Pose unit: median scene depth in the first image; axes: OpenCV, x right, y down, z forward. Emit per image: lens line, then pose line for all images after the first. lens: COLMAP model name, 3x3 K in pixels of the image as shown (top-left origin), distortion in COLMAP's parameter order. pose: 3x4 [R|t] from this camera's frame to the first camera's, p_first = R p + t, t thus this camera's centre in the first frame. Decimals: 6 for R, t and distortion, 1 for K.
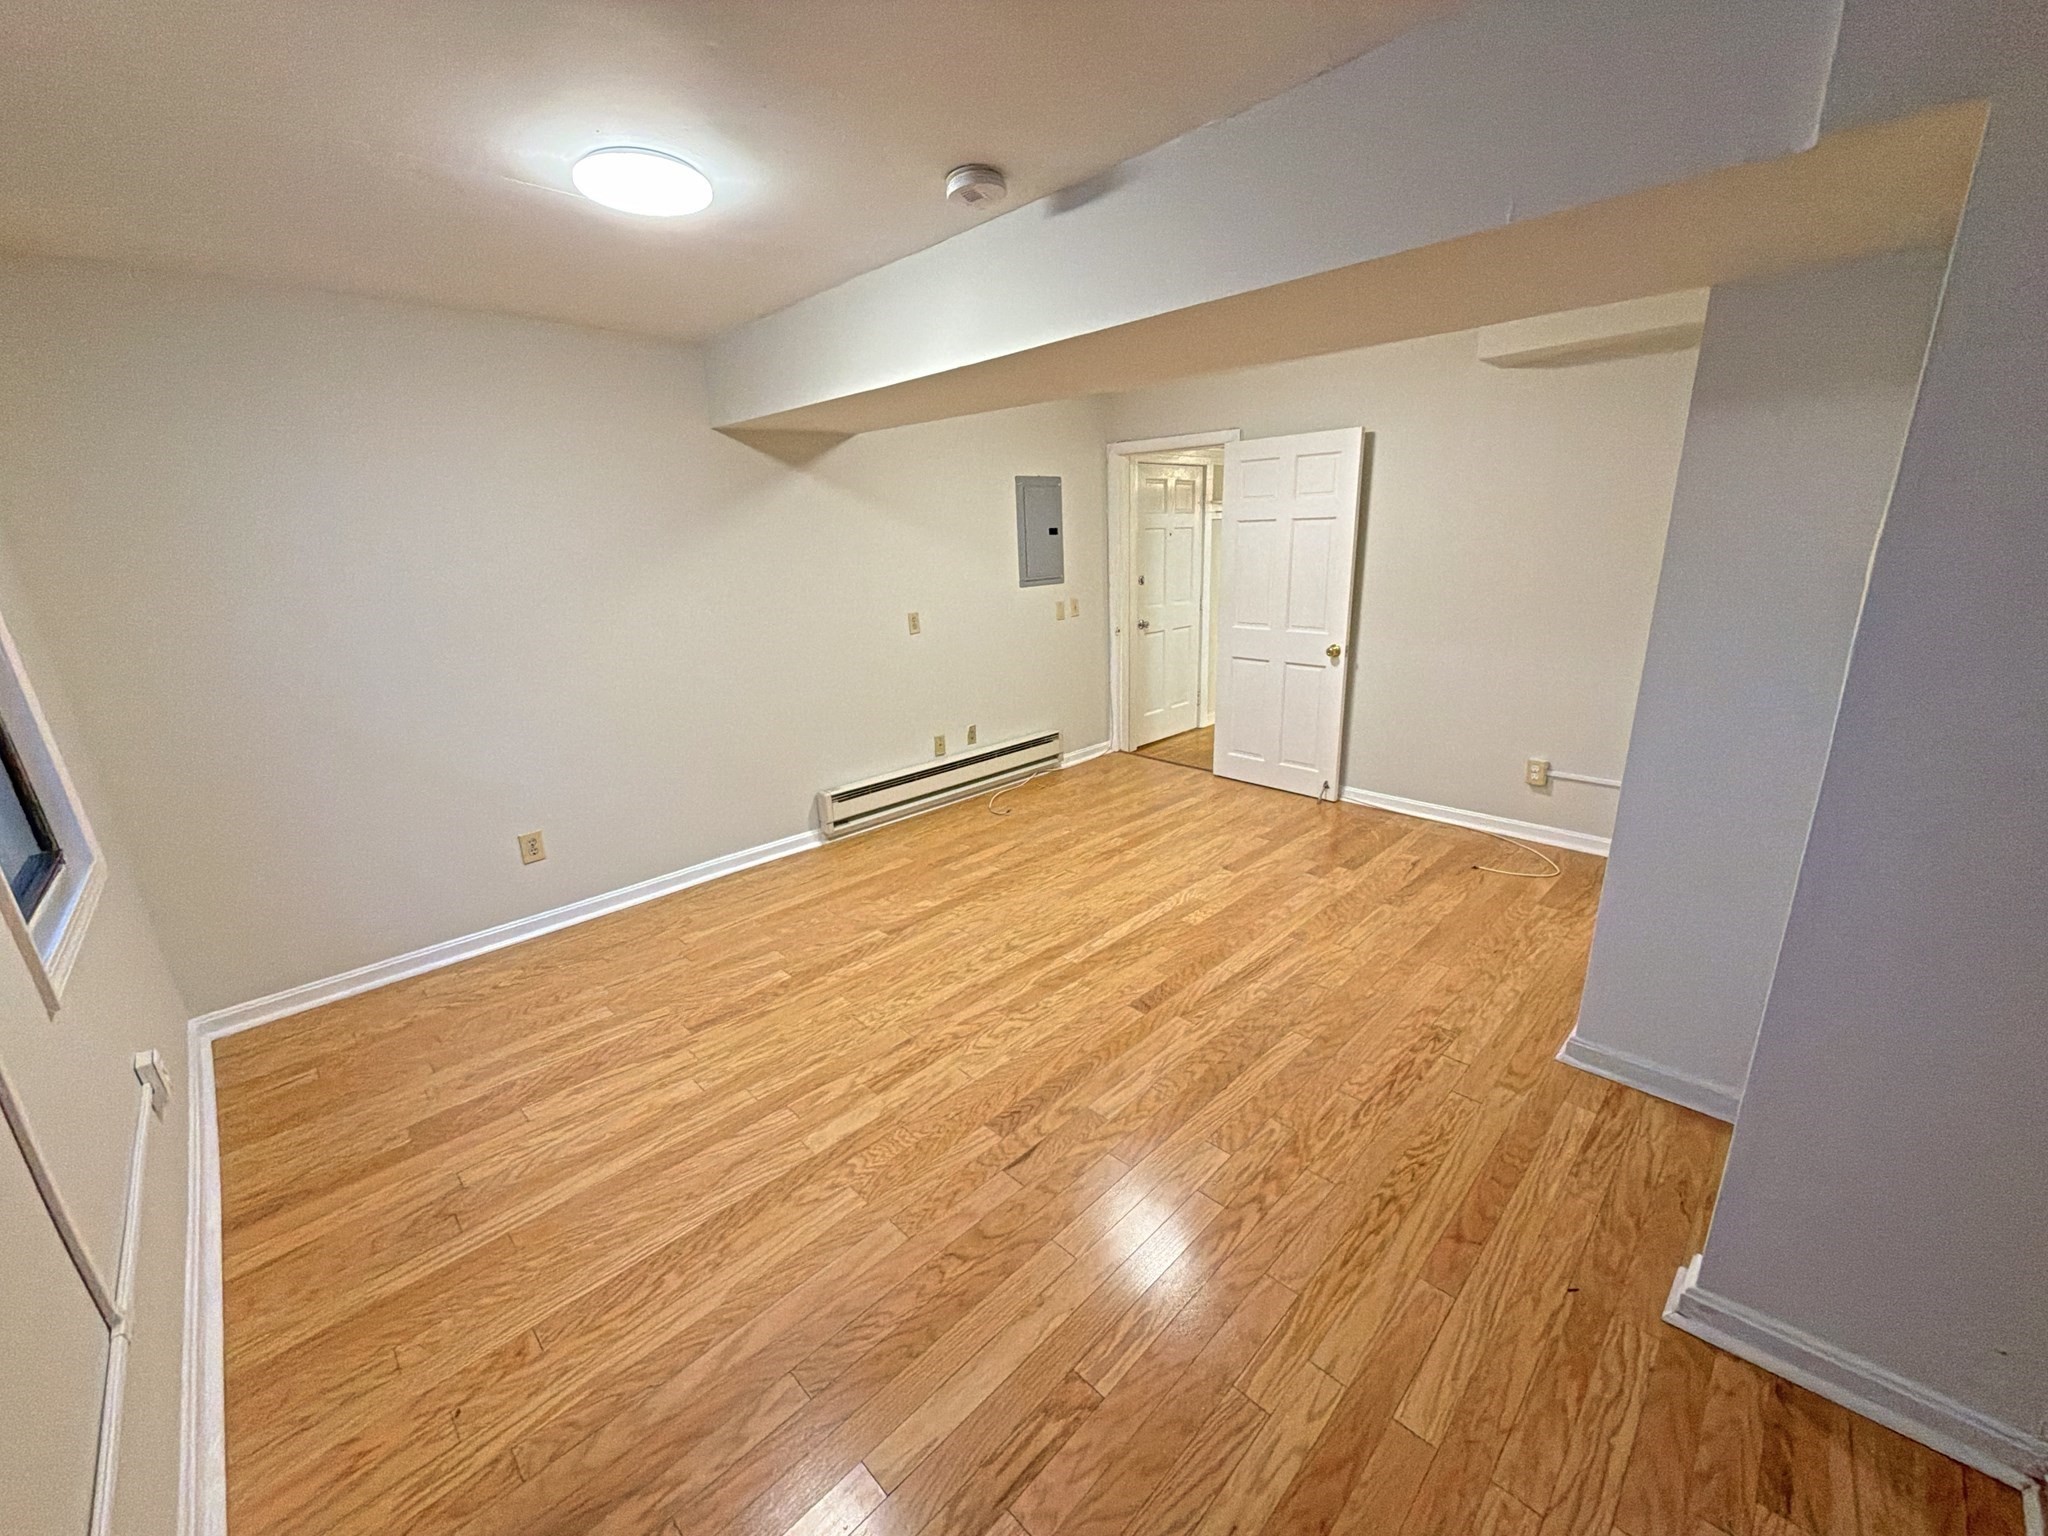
lens RADIAL K [[805.5, 0, 1020.7], [0, 805.5, 764.4], [0, 0, 1]] dist [0.005889, -0.000188]
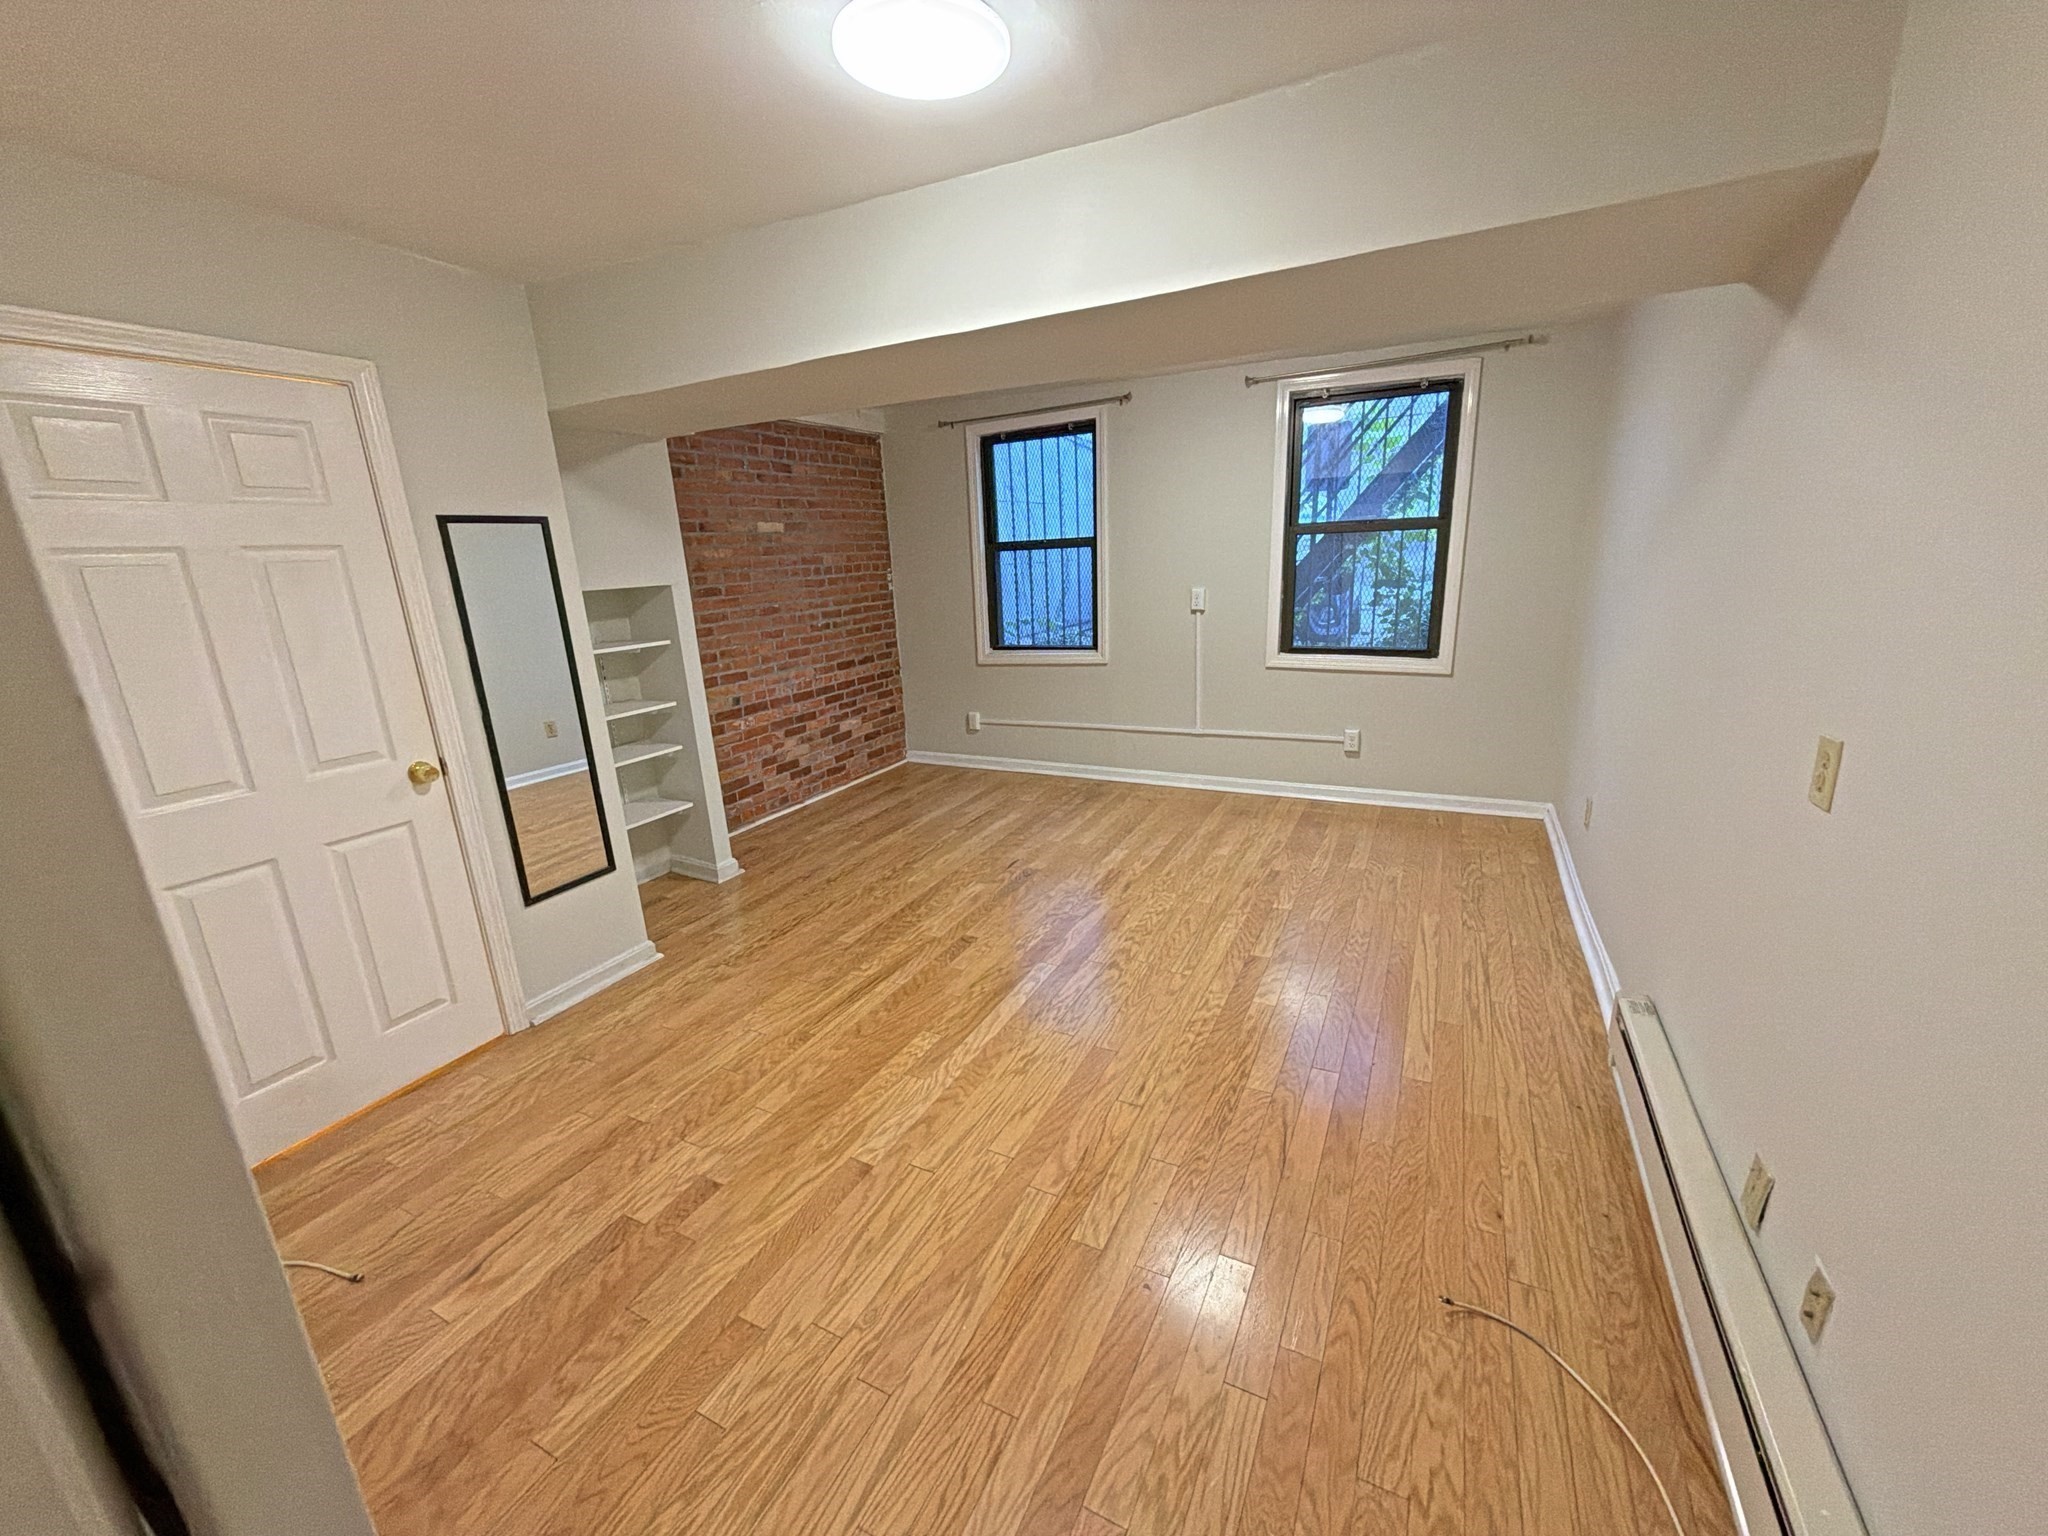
lens RADIAL K [[805.5, 0, 1020.7], [0, 805.5, 764.4], [0, 0, 1]] dist [0.005889, -0.000188]
pose [[-0.947287, 0.157286, -0.279122, 0.363142], [-0.008104, 0.859159, 0.511645, -0.524670], [0.320285, 0.486936, -0.812595, 1.840255]]
